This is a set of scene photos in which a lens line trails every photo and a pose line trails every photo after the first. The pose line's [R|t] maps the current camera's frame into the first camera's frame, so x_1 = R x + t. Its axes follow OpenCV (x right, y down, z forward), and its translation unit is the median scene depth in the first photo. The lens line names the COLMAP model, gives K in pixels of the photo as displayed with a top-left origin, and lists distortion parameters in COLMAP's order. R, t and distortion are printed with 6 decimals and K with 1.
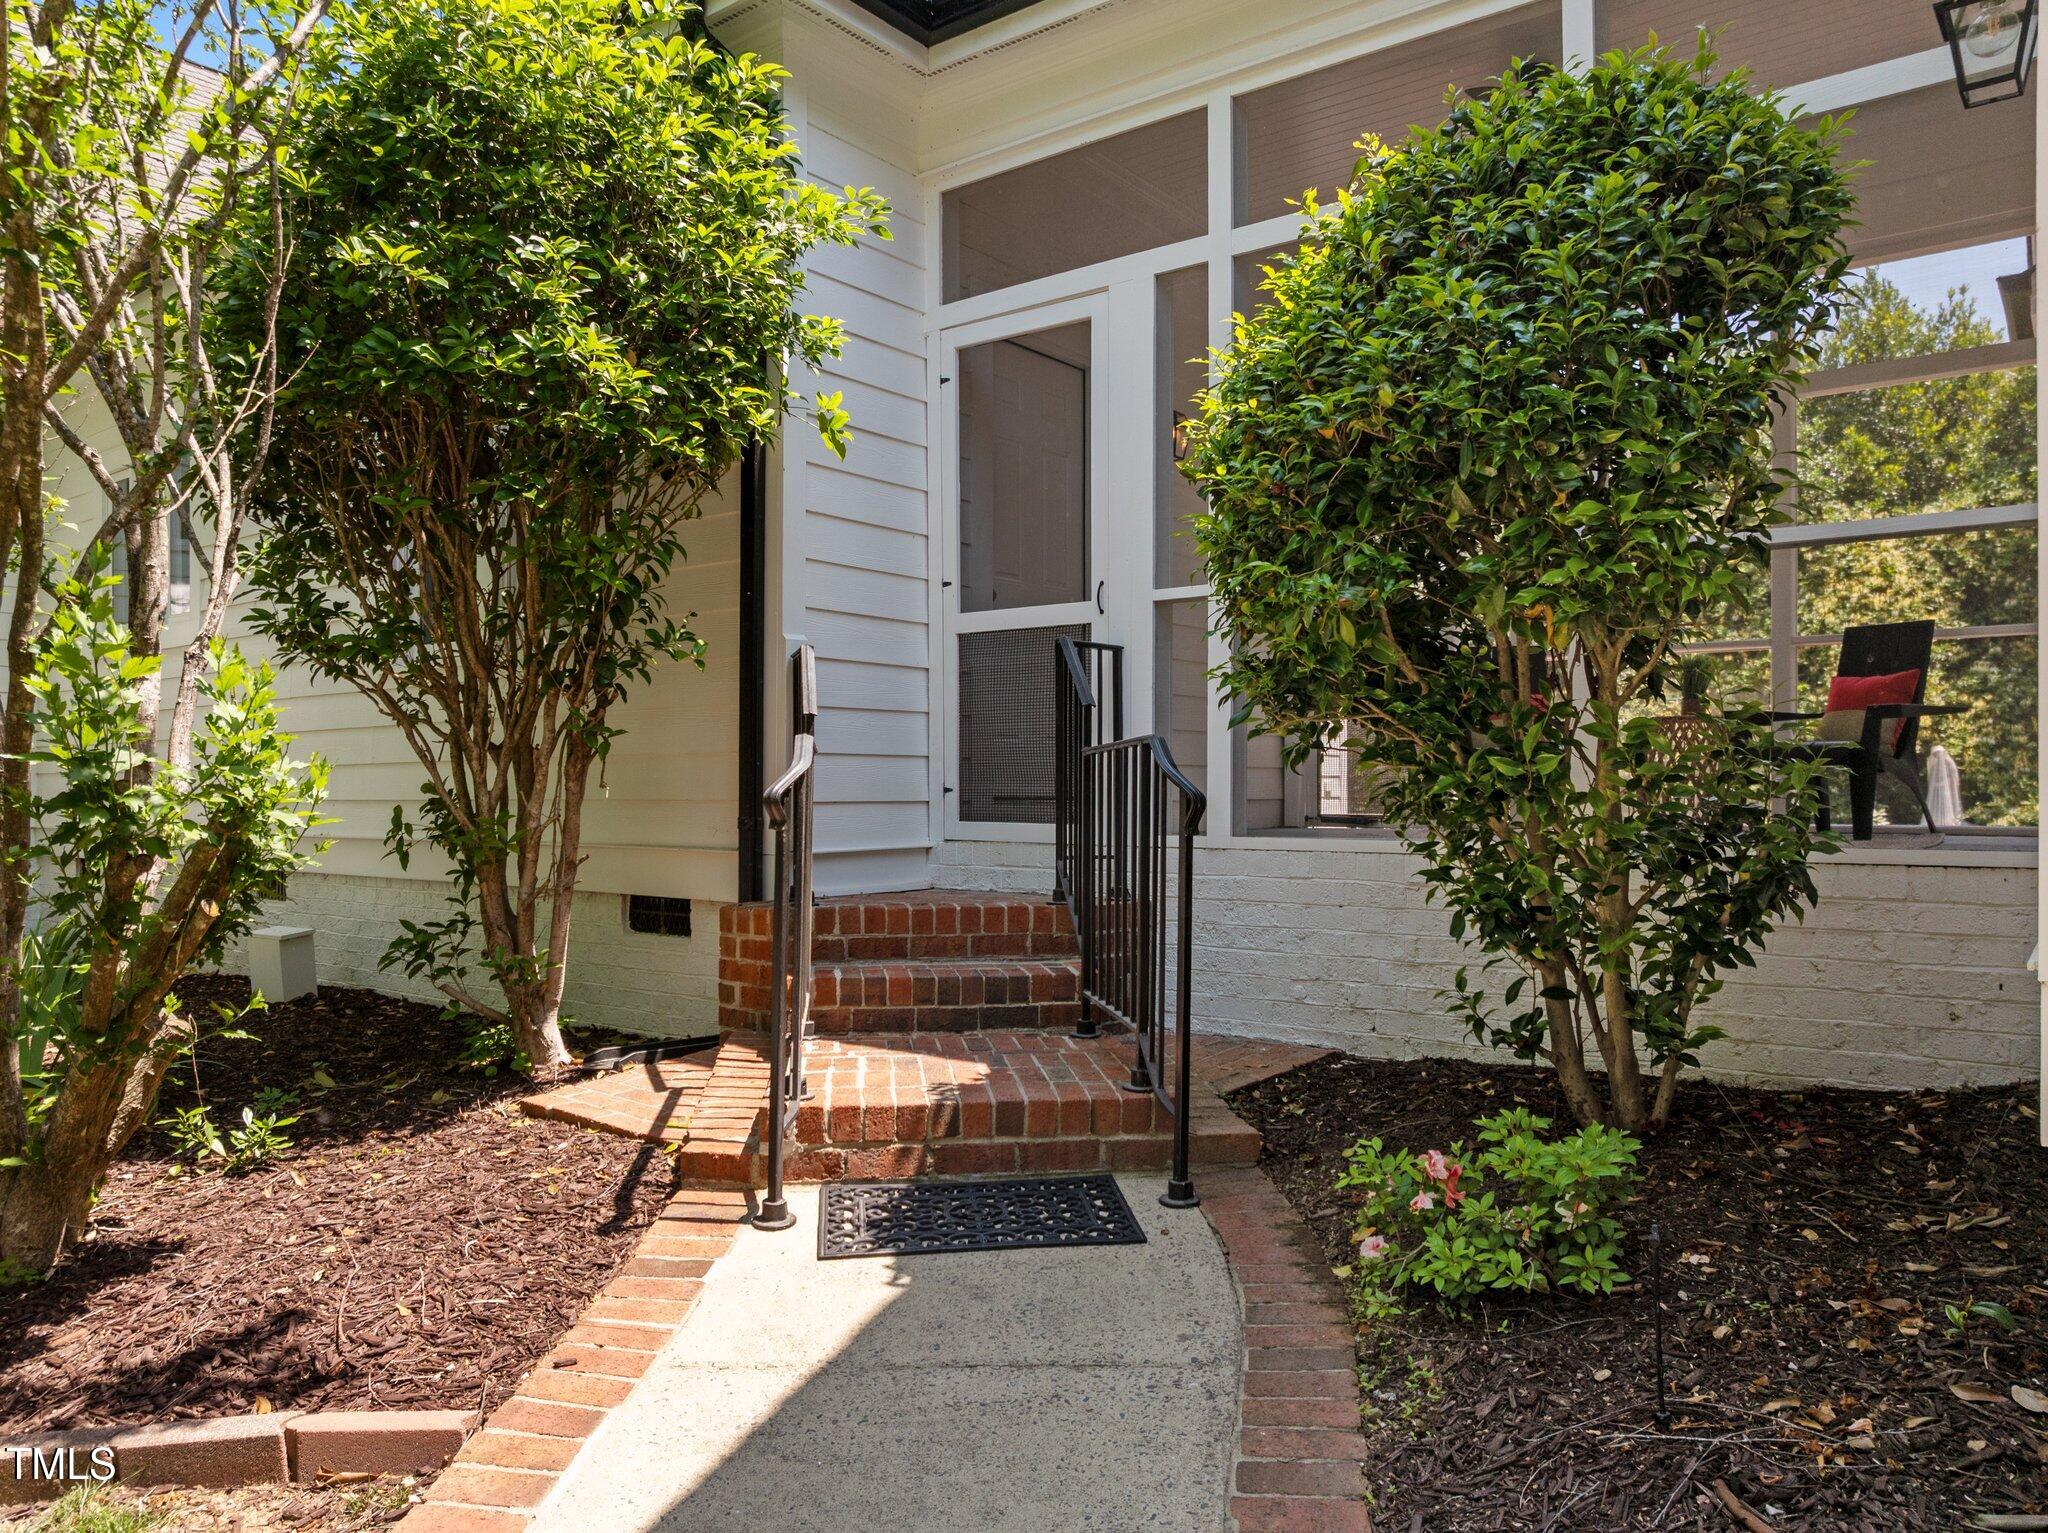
lens RADIAL K [[1514.1, 0, 1022.1], [0, 1514.1, 829.3], [0, 0, 1]] dist [-0.080180, 0.056371]
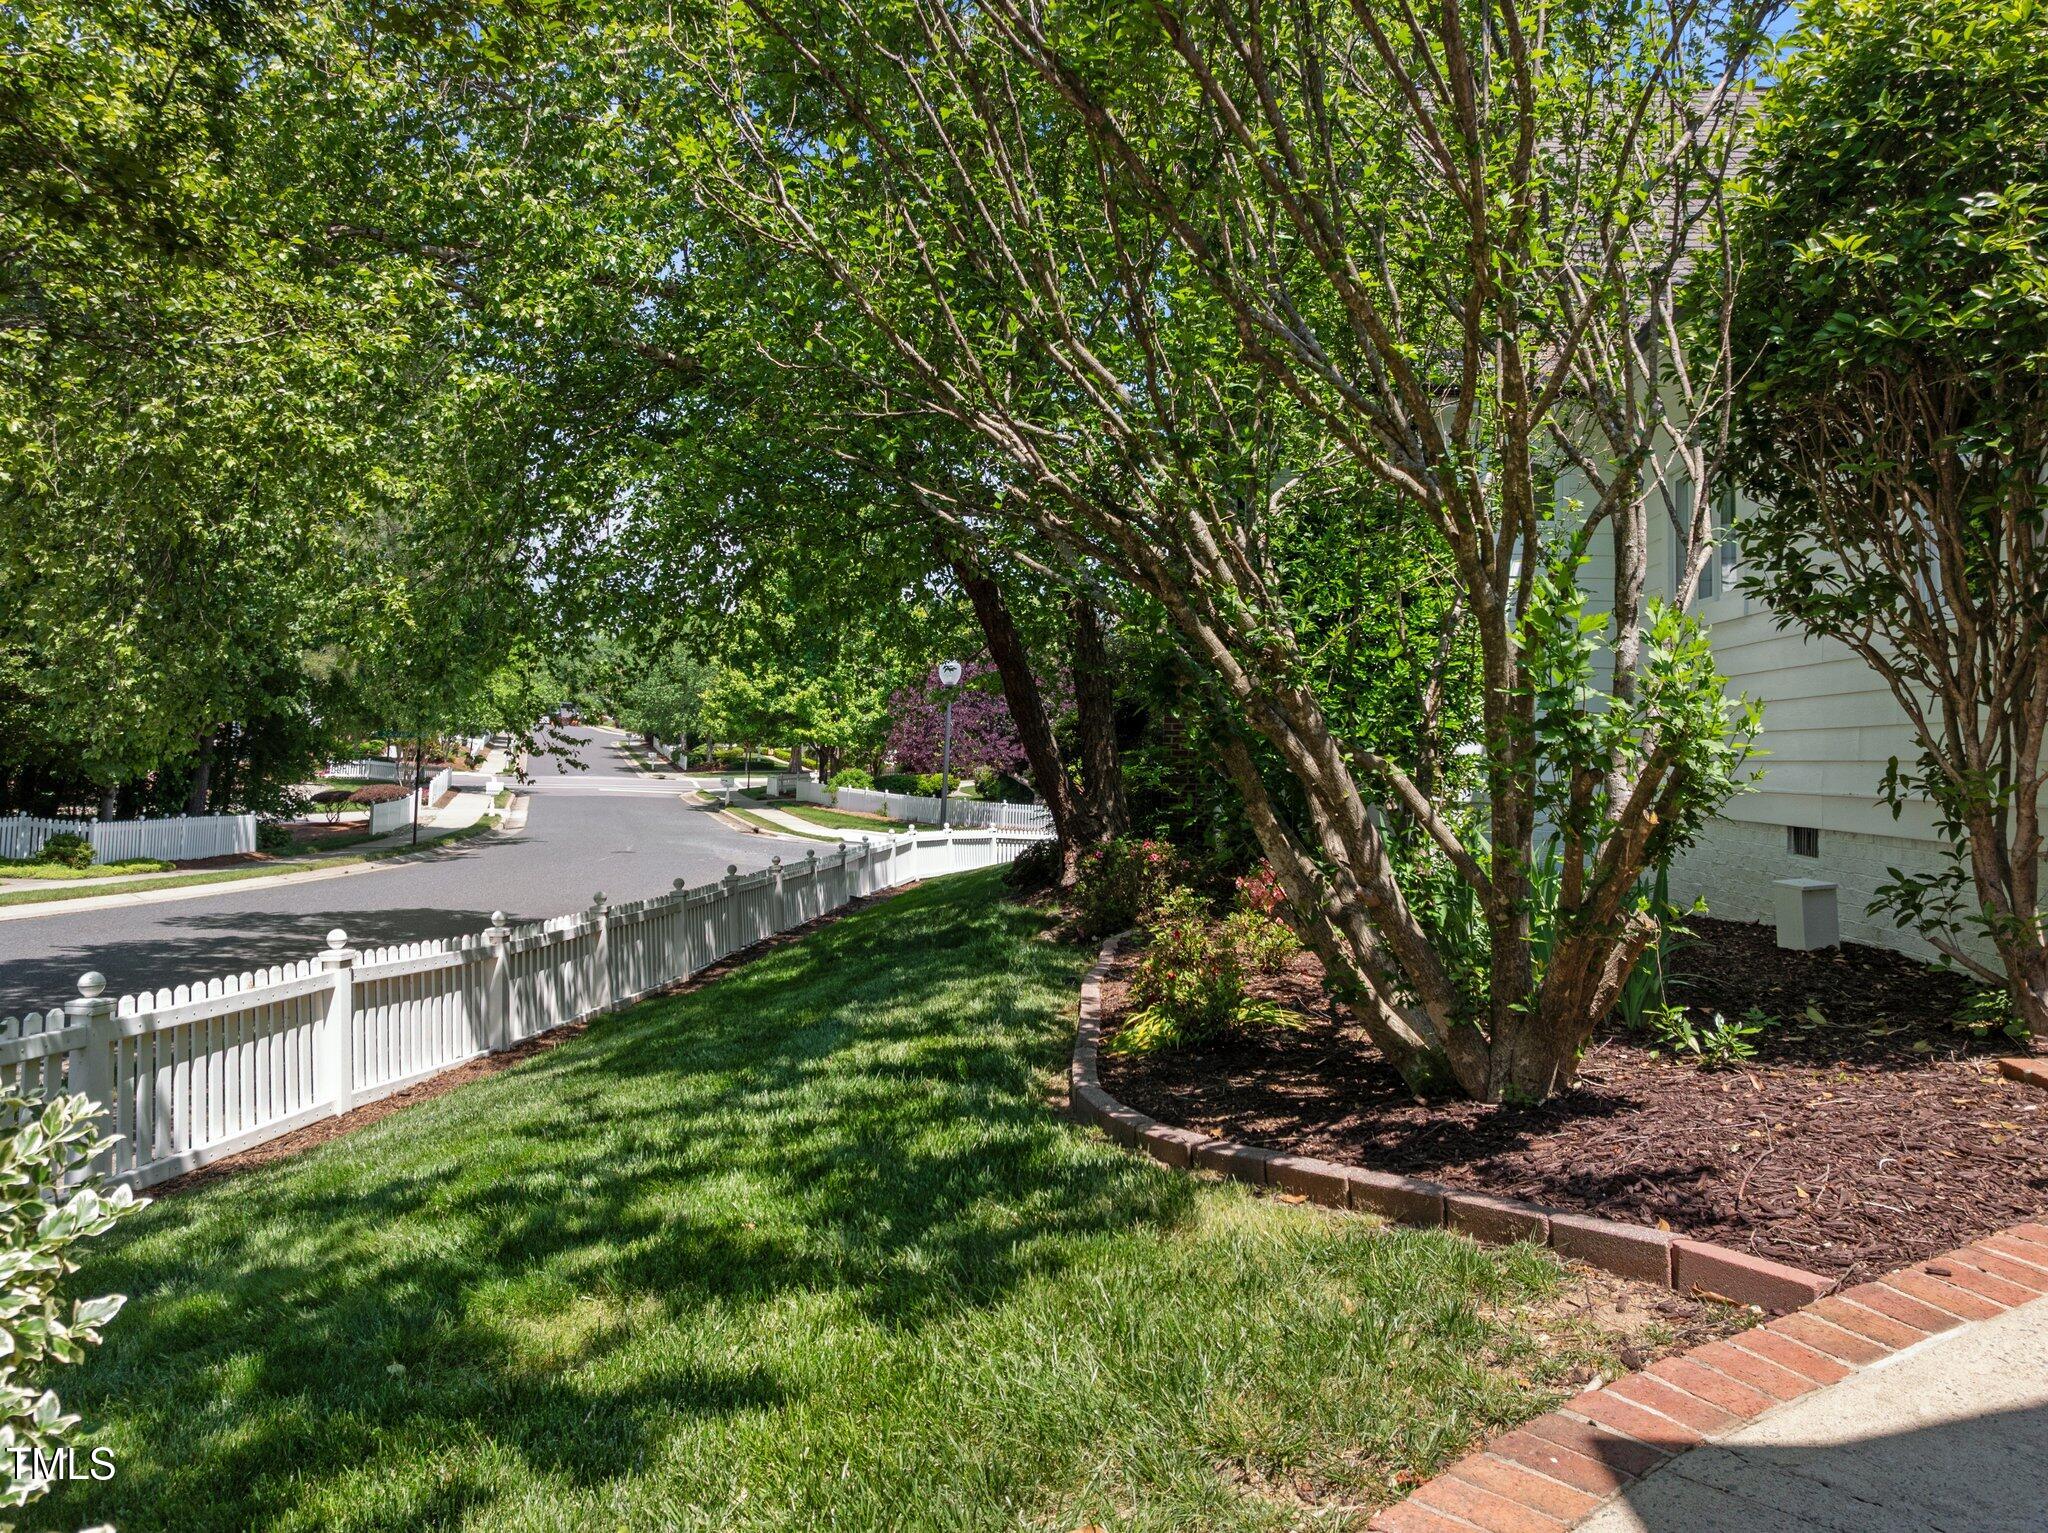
lens RADIAL K [[1514.1, 0, 1022.1], [0, 1514.1, 829.3], [0, 0, 1]] dist [-0.080180, 0.056371]
pose [[0.542048, 0.054303, -0.838591, 0.187851], [-0.044785, 0.998359, 0.035700, 0.036156], [0.839153, 0.018205, 0.543590, -0.106732]]
